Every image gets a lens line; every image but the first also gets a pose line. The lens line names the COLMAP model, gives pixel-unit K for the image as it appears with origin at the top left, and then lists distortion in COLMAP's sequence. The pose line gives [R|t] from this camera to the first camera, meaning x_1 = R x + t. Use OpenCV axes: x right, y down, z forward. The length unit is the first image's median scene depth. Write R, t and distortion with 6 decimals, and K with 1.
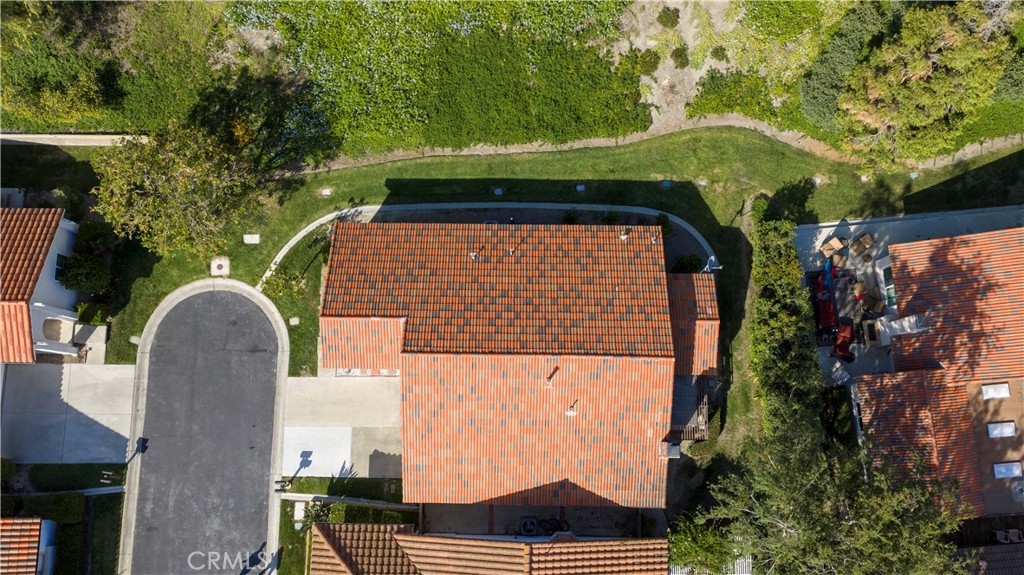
lens RADIAL K [[841.1, 0, 512.0], [0, 841.1, 287.5], [0, 0, 1]] dist [0.031569, -0.069565]
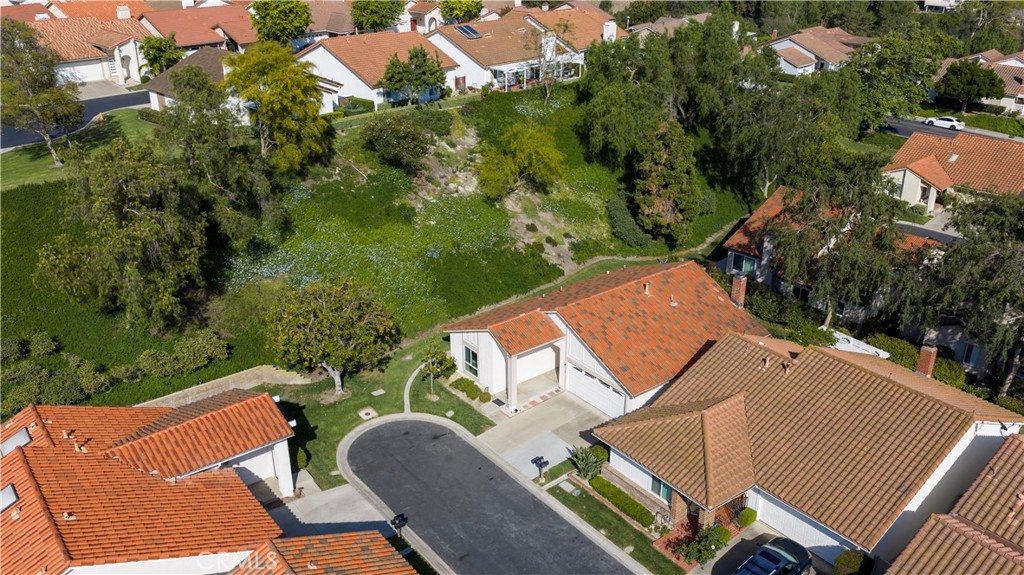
lens RADIAL K [[841.1, 0, 512.0], [0, 841.1, 287.5], [0, 0, 1]] dist [0.031569, -0.069565]
pose [[0.774642, -0.249405, 0.581143, -0.827845], [0.622247, 0.464604, -0.630041, 0.746011], [-0.112866, 0.849670, 0.515093, 0.254851]]
